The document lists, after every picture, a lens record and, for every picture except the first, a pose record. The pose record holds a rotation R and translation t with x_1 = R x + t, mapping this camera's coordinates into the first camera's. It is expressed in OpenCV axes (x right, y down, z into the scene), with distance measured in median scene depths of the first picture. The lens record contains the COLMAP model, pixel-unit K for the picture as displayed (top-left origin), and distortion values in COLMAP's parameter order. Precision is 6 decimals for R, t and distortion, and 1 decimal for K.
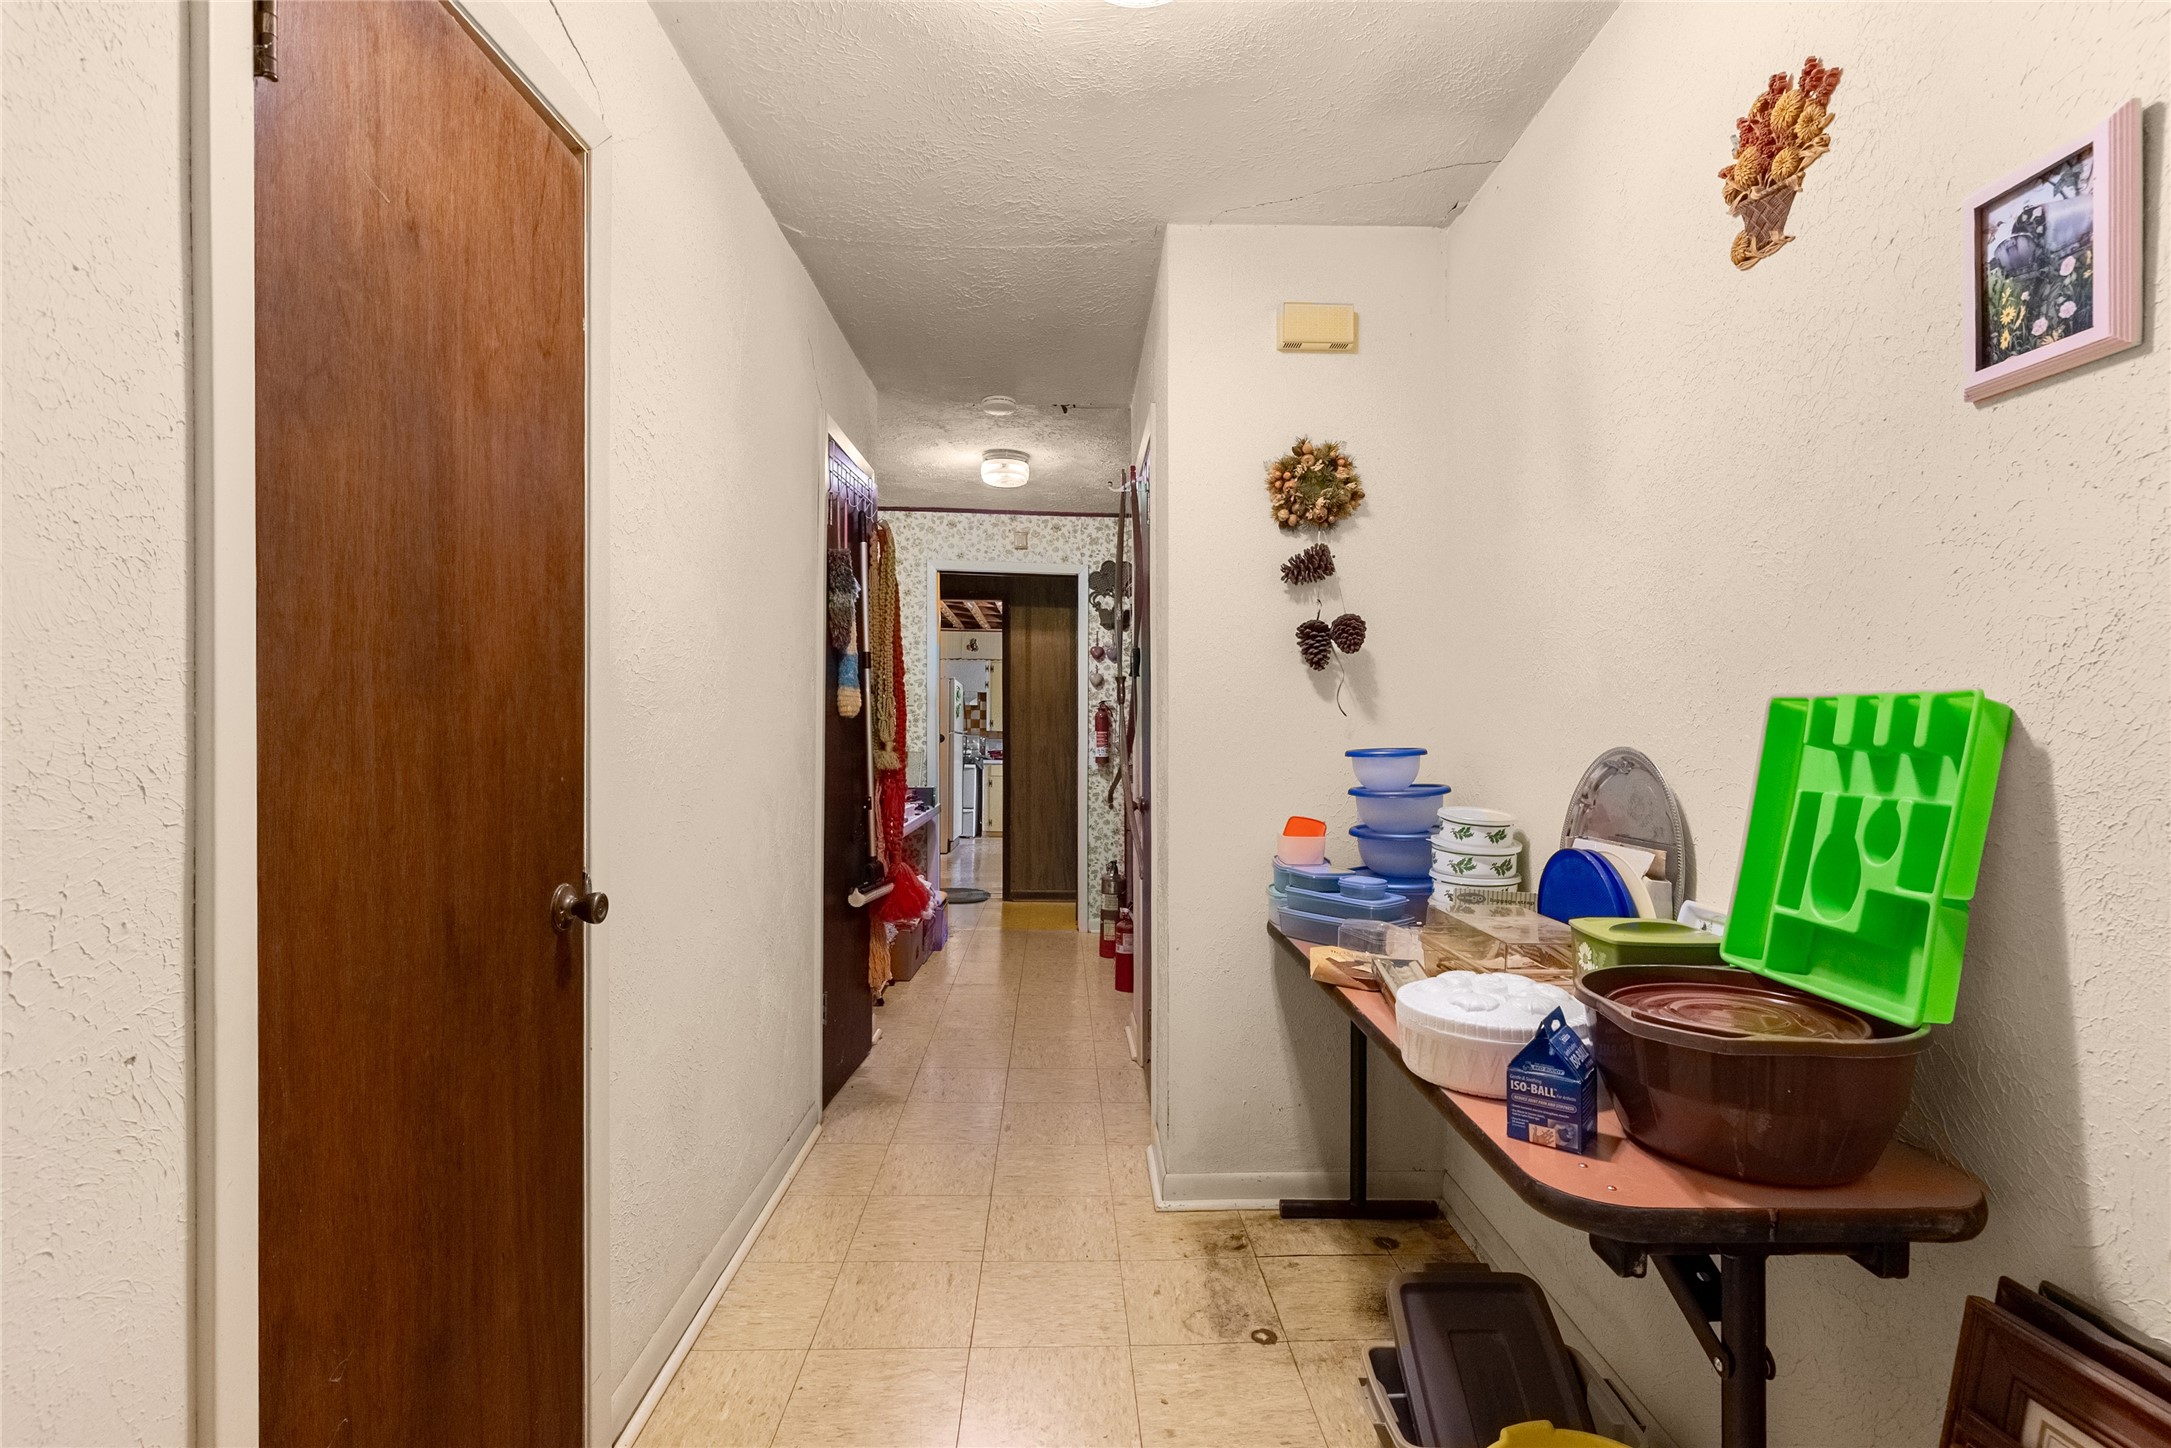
lens RADIAL K [[991.4, 0, 1087.5], [0, 991.4, 721.8], [0, 0, 1]] dist [0.003328, -0.000142]
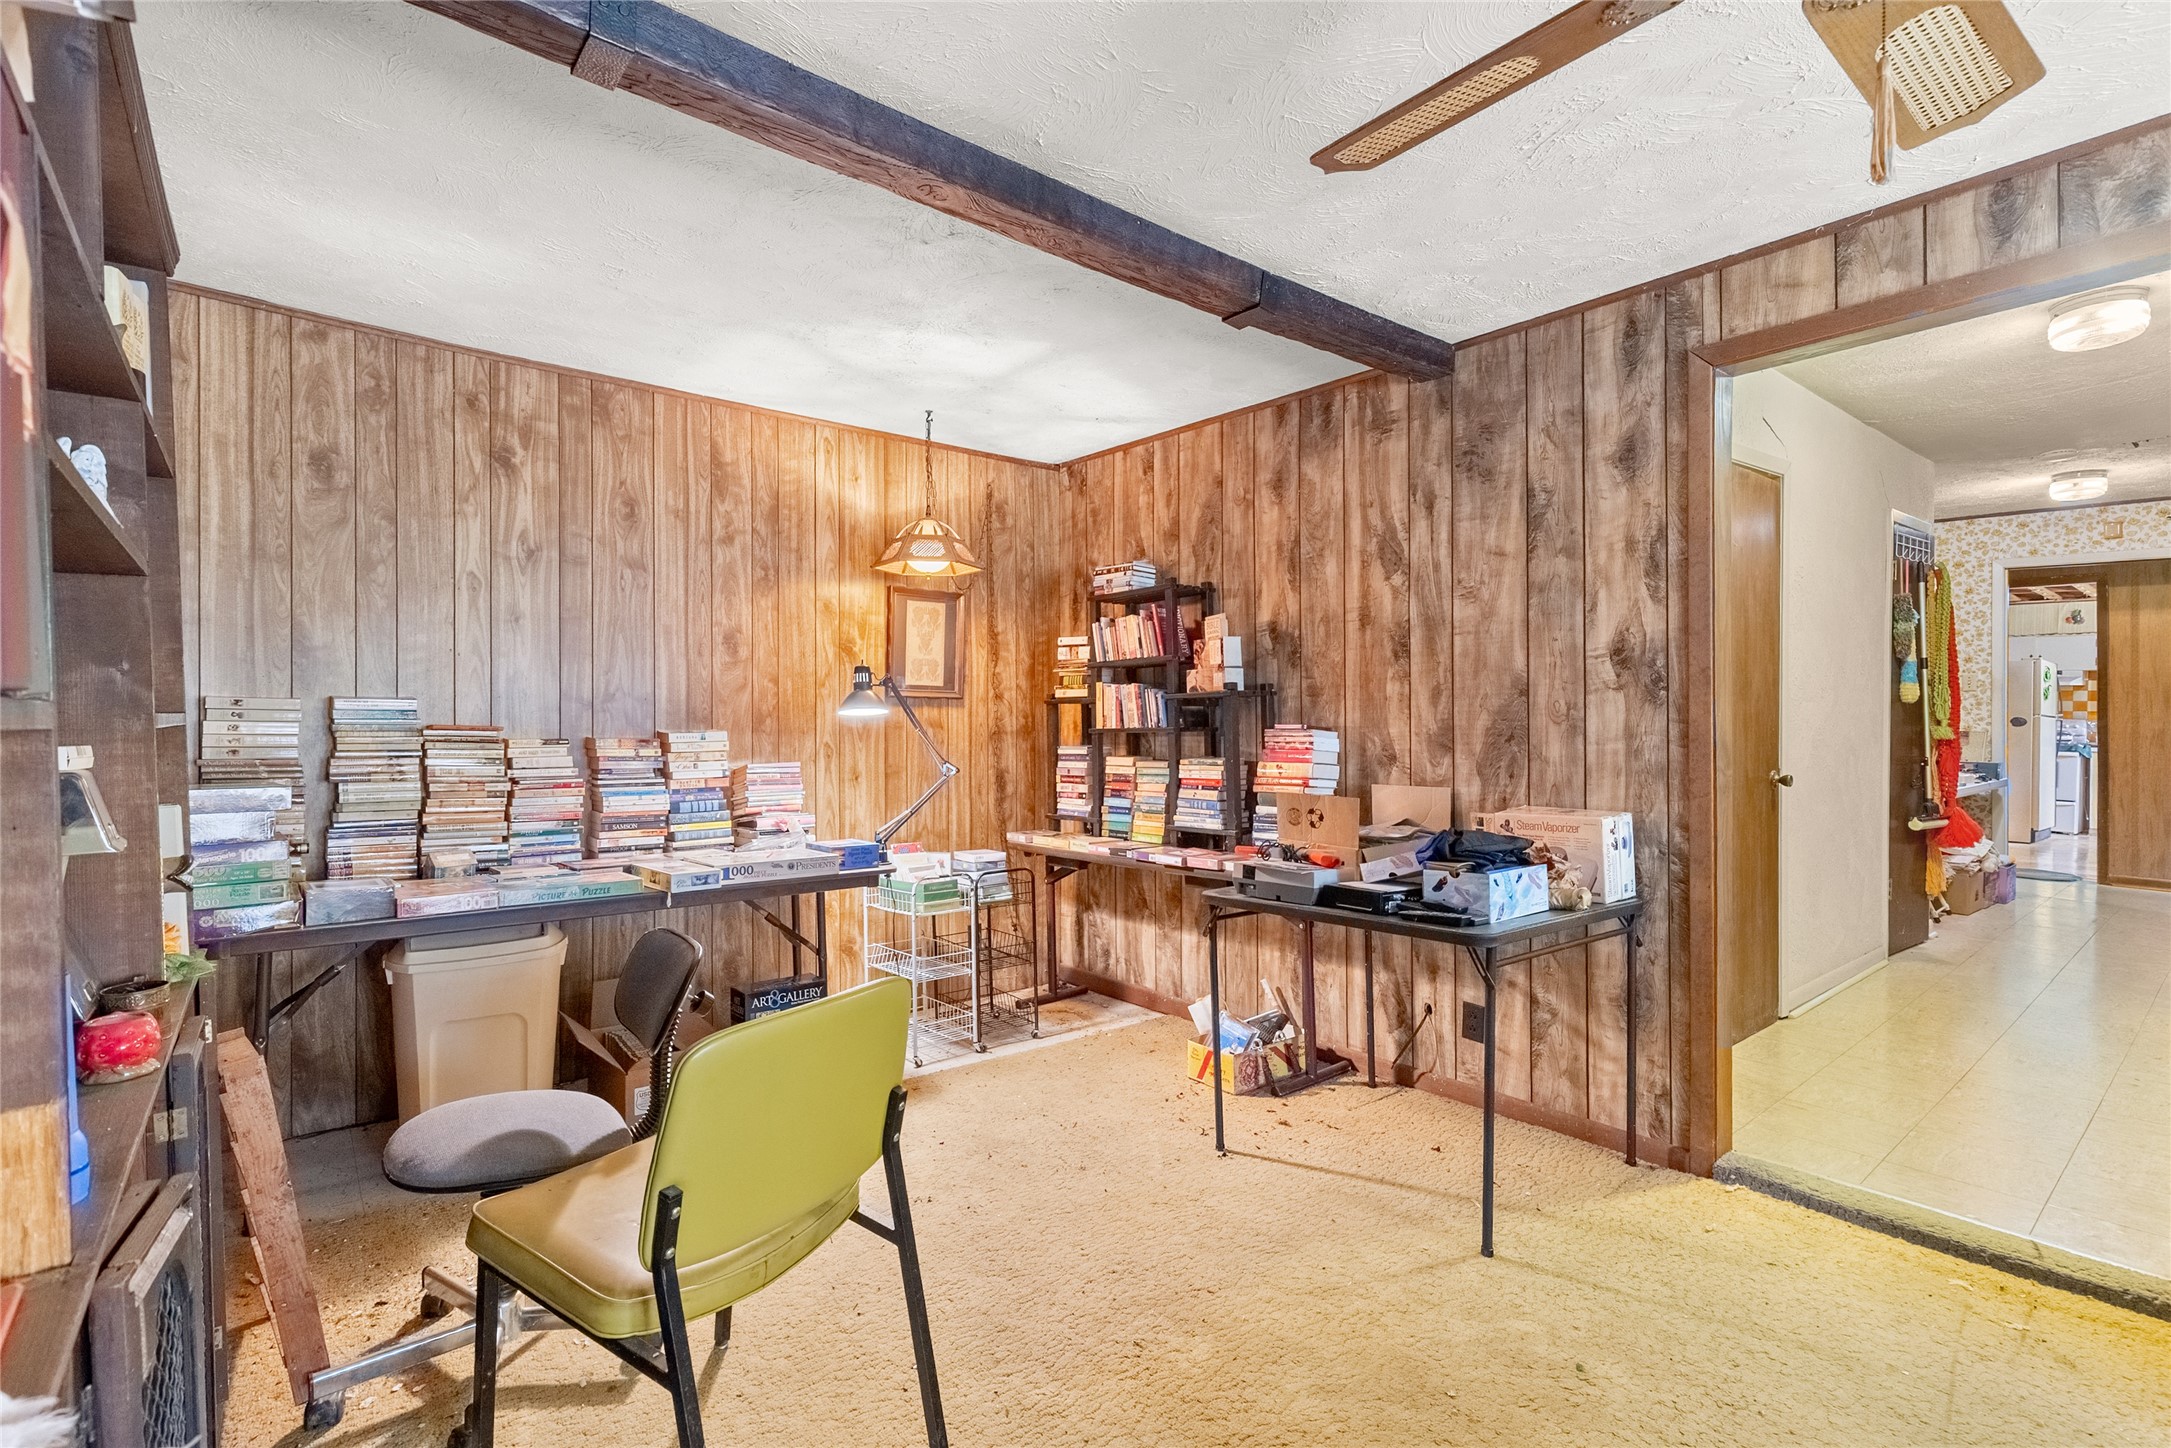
lens RADIAL K [[991.4, 0, 1087.5], [0, 991.4, 715.0], [0, 0, 1]] dist [0.003328, -0.000142]
pose [[0.608890, 0.002660, -0.793250, 0.161954], [0.004806, 0.999964, 0.007043, -0.002354], [0.793240, -0.008101, 0.608855, -0.749130]]
